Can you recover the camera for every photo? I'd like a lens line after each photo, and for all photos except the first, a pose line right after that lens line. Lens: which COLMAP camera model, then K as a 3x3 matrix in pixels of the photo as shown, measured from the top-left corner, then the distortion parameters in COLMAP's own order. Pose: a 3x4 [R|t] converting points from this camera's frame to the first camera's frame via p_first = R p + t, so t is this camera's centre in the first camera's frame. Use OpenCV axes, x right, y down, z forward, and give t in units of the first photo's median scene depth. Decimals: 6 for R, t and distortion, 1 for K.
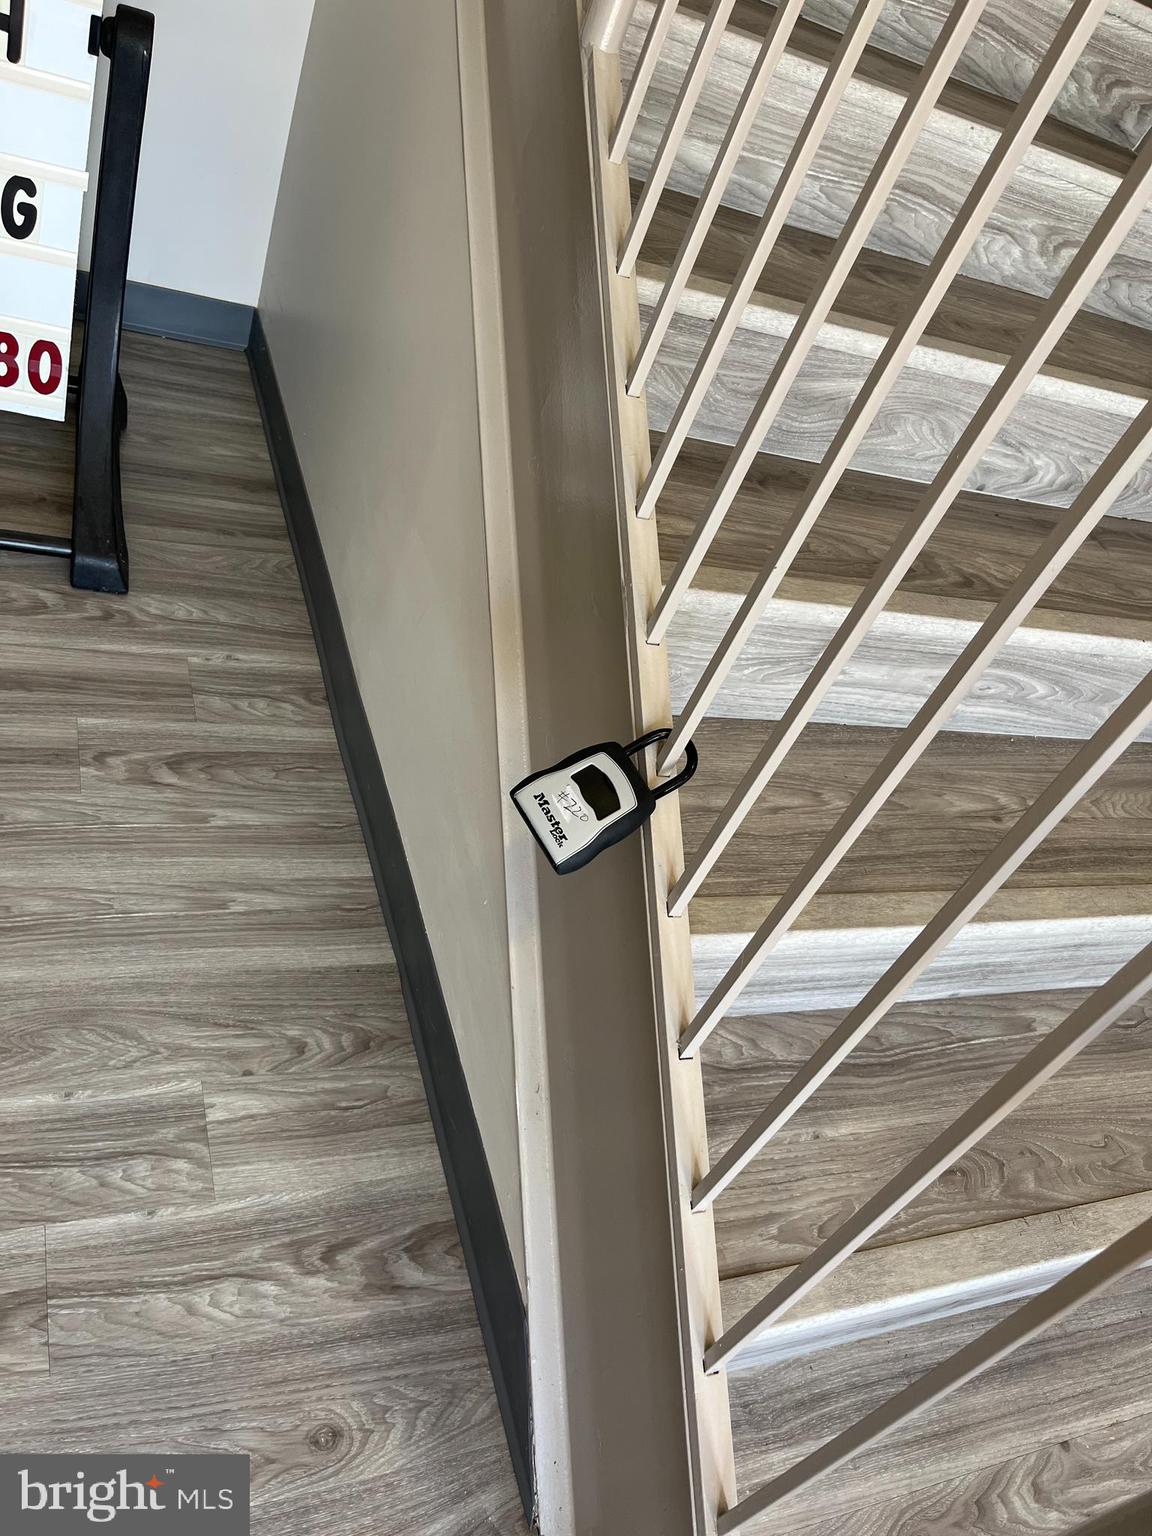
lens RADIAL K [[1166.7, 0, 575.7], [0, 1166.7, 773.5], [0, 0, 1]] dist [0.060438, -0.091704]
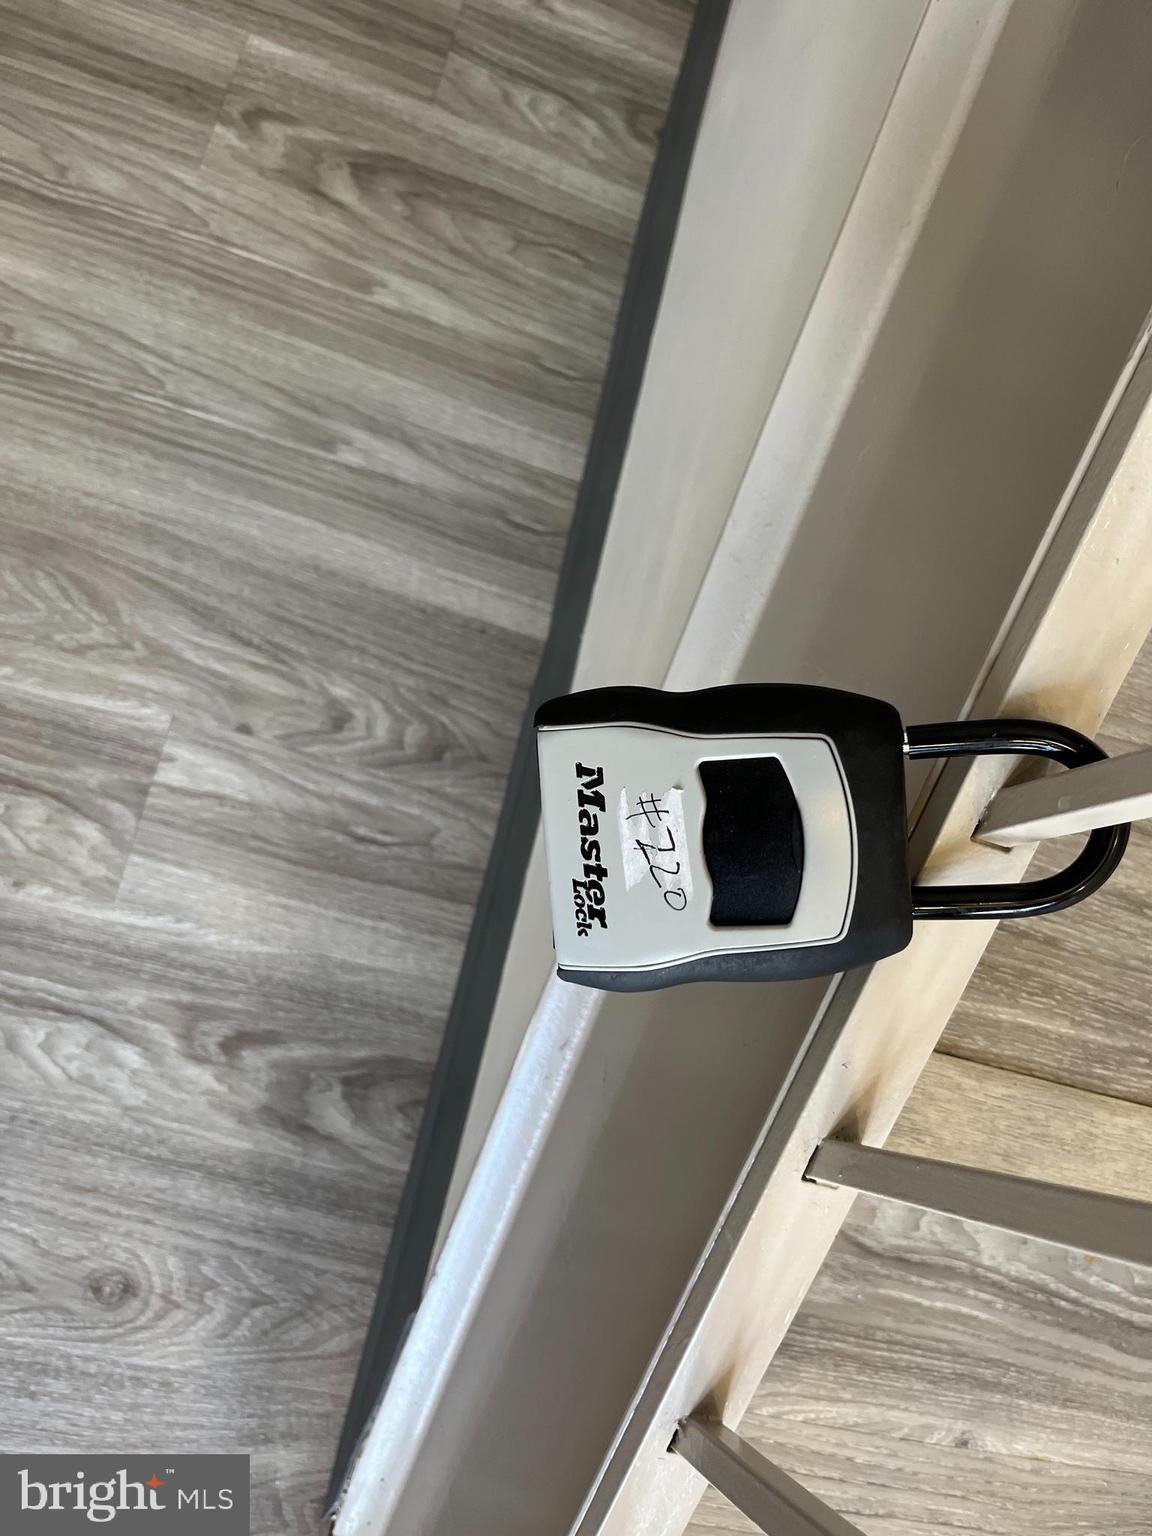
lens RADIAL K [[1166.7, 0, 581.0], [0, 1166.7, 772.1], [0, 0, 1]] dist [0.060438, -0.091704]
pose [[0.864711, 0.461851, -0.197405, 0.025665], [-0.325994, 0.815064, 0.478956, -0.110634], [0.382104, -0.349805, 0.855355, 0.555383]]
